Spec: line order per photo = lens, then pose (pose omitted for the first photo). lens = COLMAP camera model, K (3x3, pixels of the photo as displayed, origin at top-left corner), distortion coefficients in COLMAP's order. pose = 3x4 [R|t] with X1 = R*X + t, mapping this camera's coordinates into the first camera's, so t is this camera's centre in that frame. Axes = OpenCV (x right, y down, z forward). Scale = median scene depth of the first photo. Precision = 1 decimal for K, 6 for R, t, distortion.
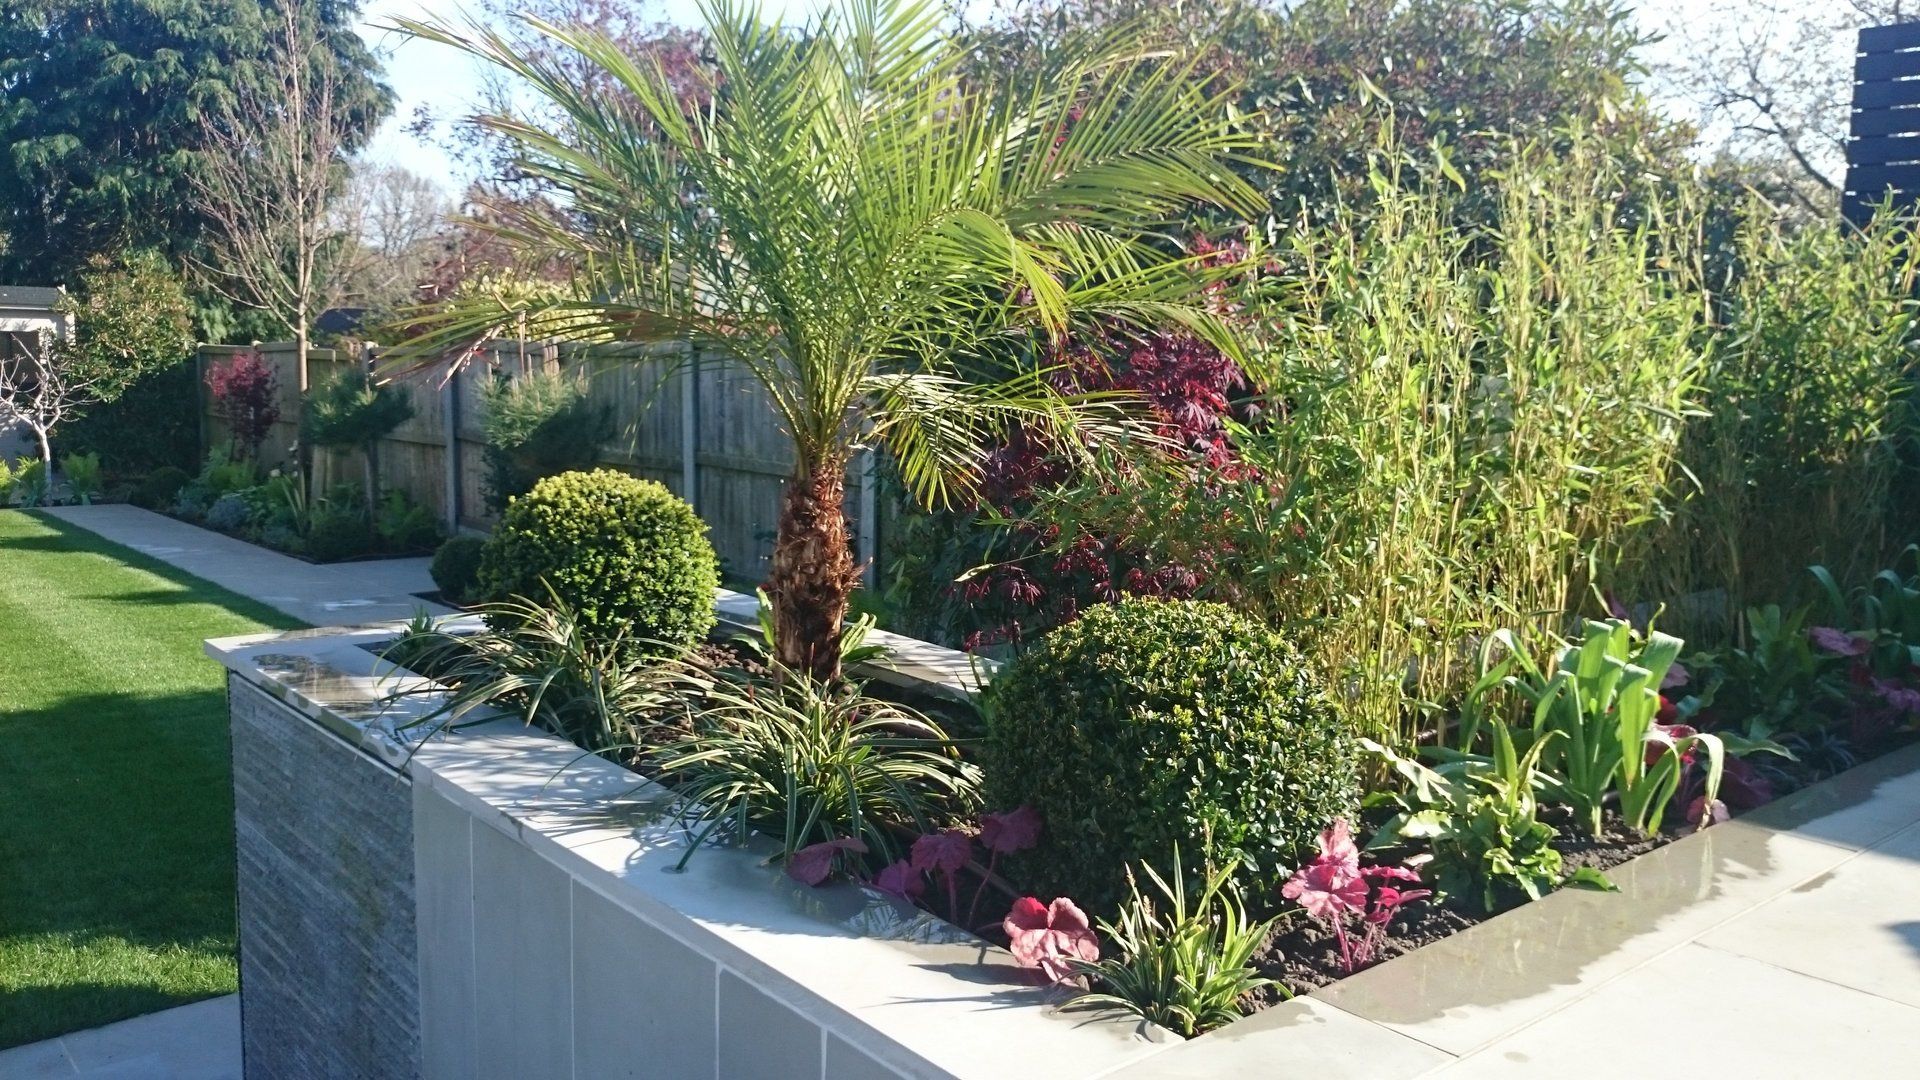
lens RADIAL K [[1495.4, 0, 940.3], [0, 1495.4, 577.2], [0, 0, 1]] dist [0.018523, -0.076014]
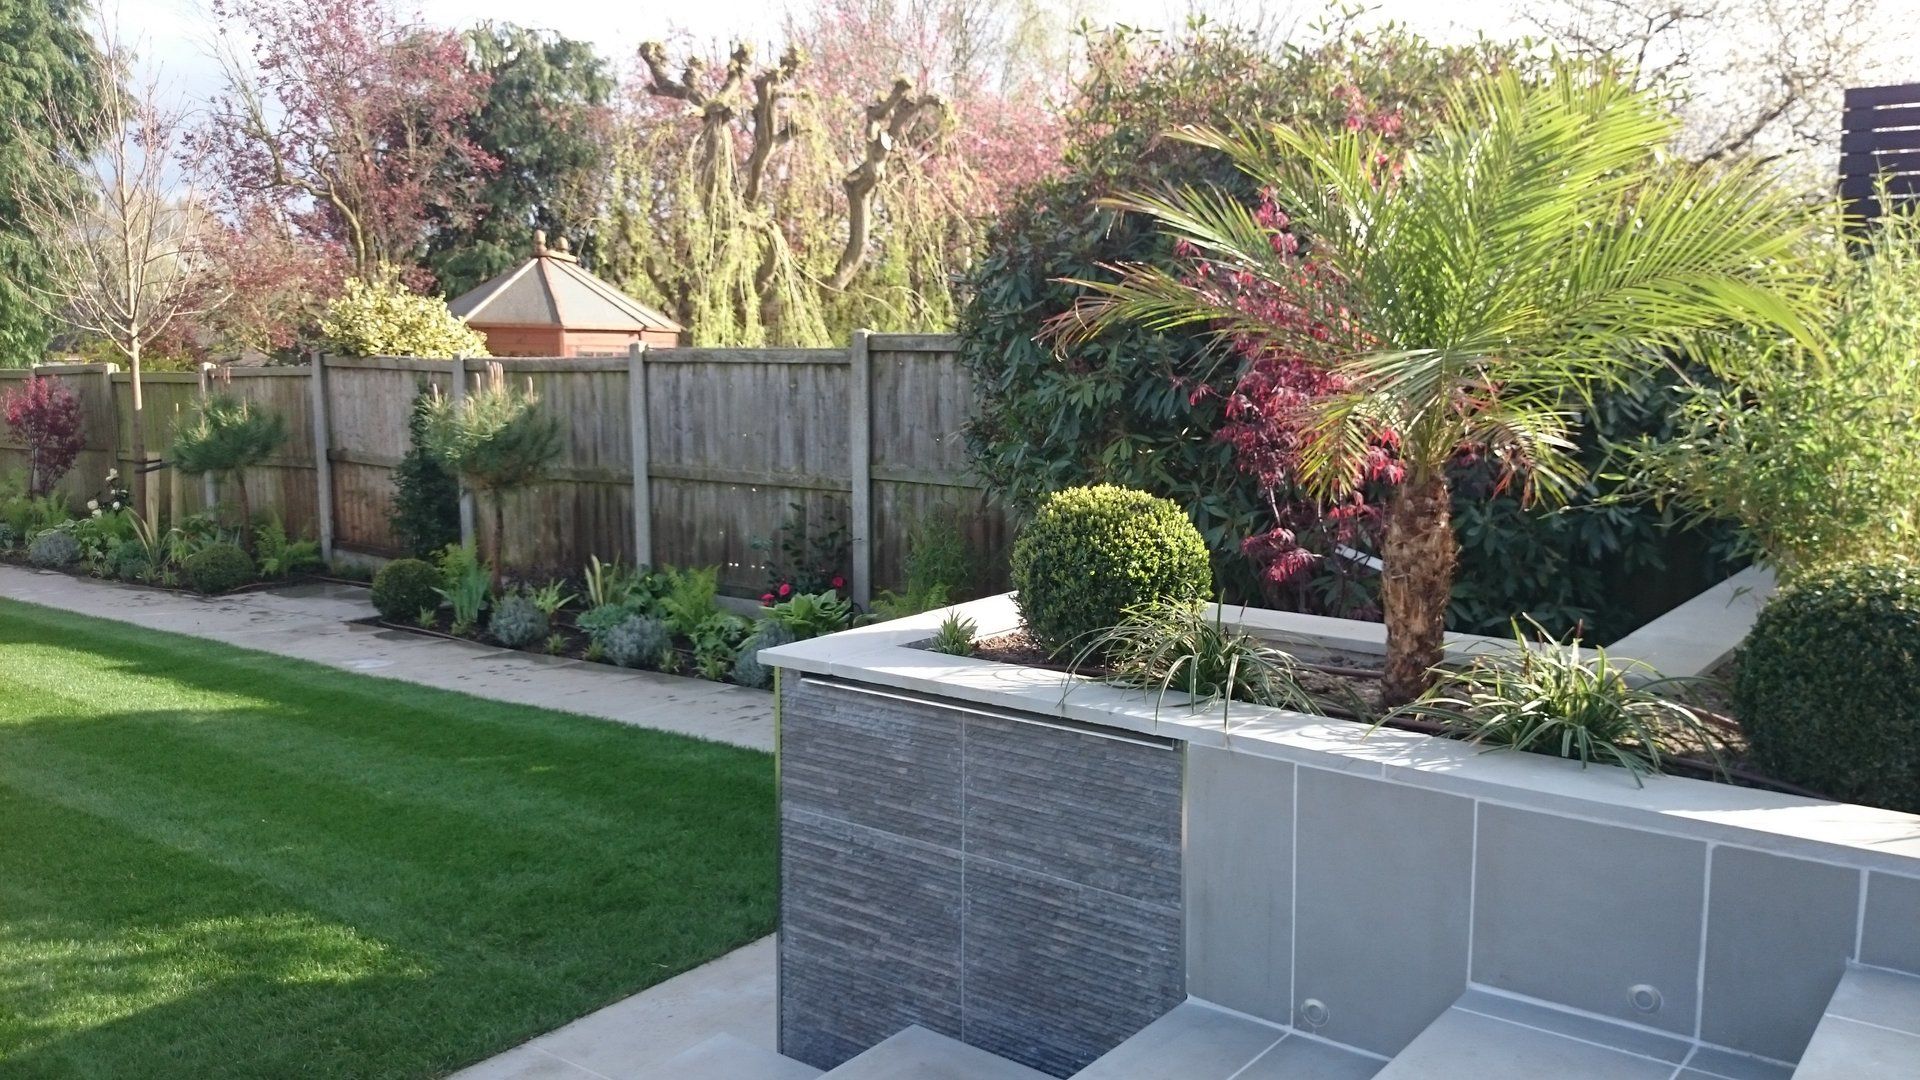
lens RADIAL K [[1495.4, 0, 943.9], [0, 1495.4, 553.3], [0, 0, 1]] dist [0.018523, -0.076014]
pose [[0.974648, -0.055010, 0.216878, -0.101314], [0.057869, 0.998301, -0.006848, -0.002086], [-0.216132, 0.019225, 0.976175, -0.016405]]
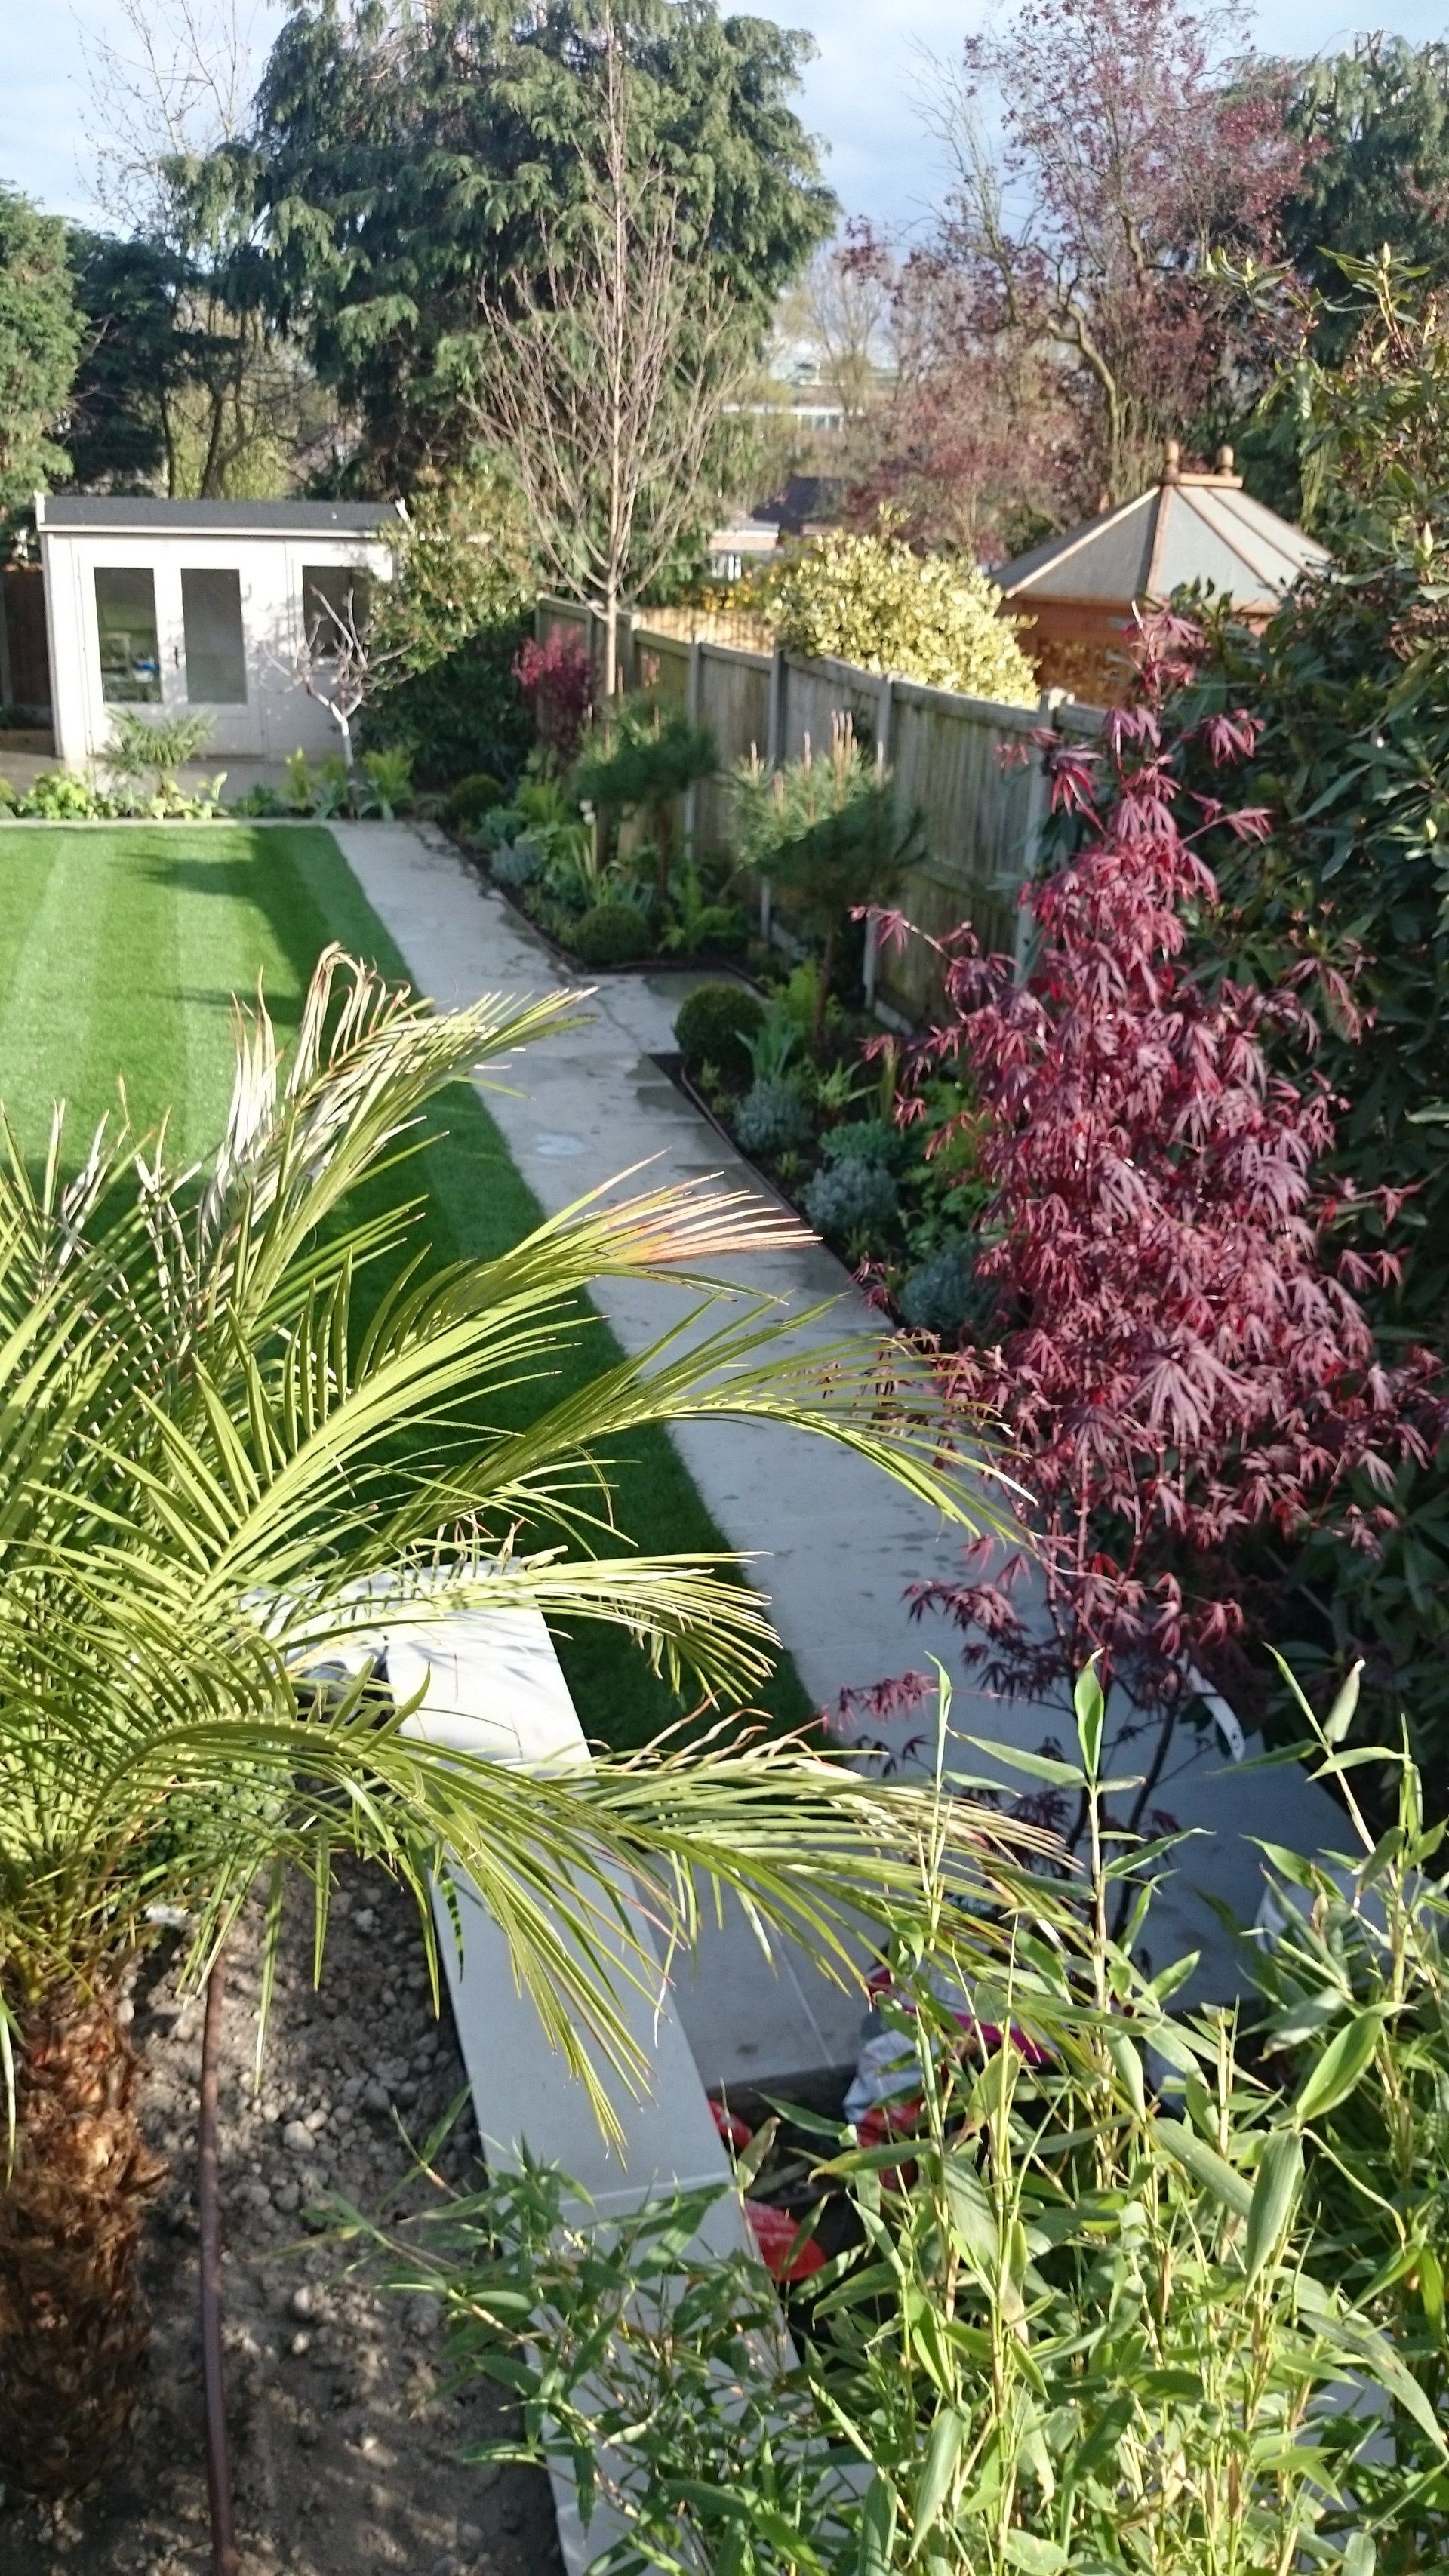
lens RADIAL K [[2006.3, 0, 692.2], [0, 2006.3, 1278.1], [0, 0, 1]] dist [0.018523, -0.076014]
pose [[0.897369, 0.162105, -0.410427, 0.041720], [-0.069902, 0.970558, 0.230502, -0.057870], [0.435709, -0.178156, 0.882280, 0.075377]]
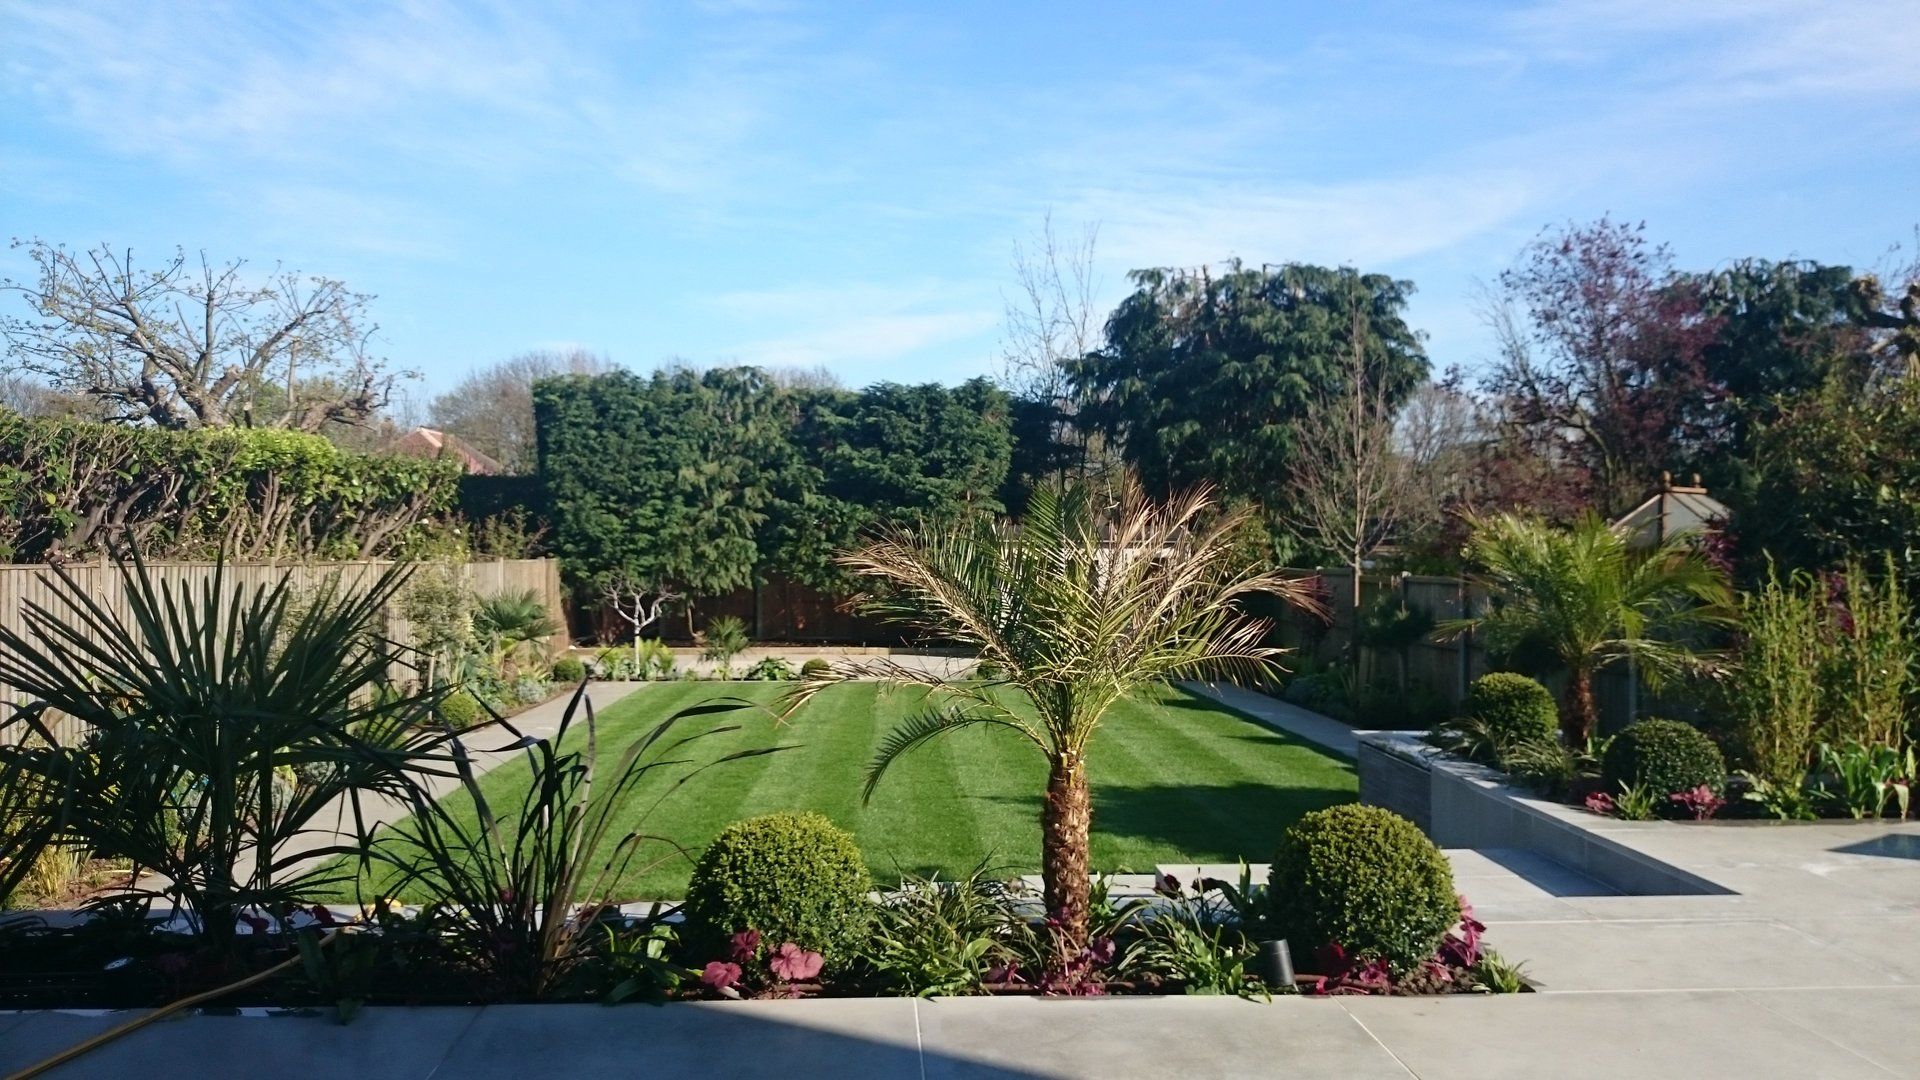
lens RADIAL K [[1501.8, 0, 877.7], [0, 1501.8, 567.1], [0, 0, 1]] dist [0.052733, -0.086550]
pose [[0.770844, -0.009465, -0.636954, 0.094617], [-0.075977, 0.991386, -0.106680, 0.017030], [0.632477, 0.130628, 0.763485, -0.268390]]
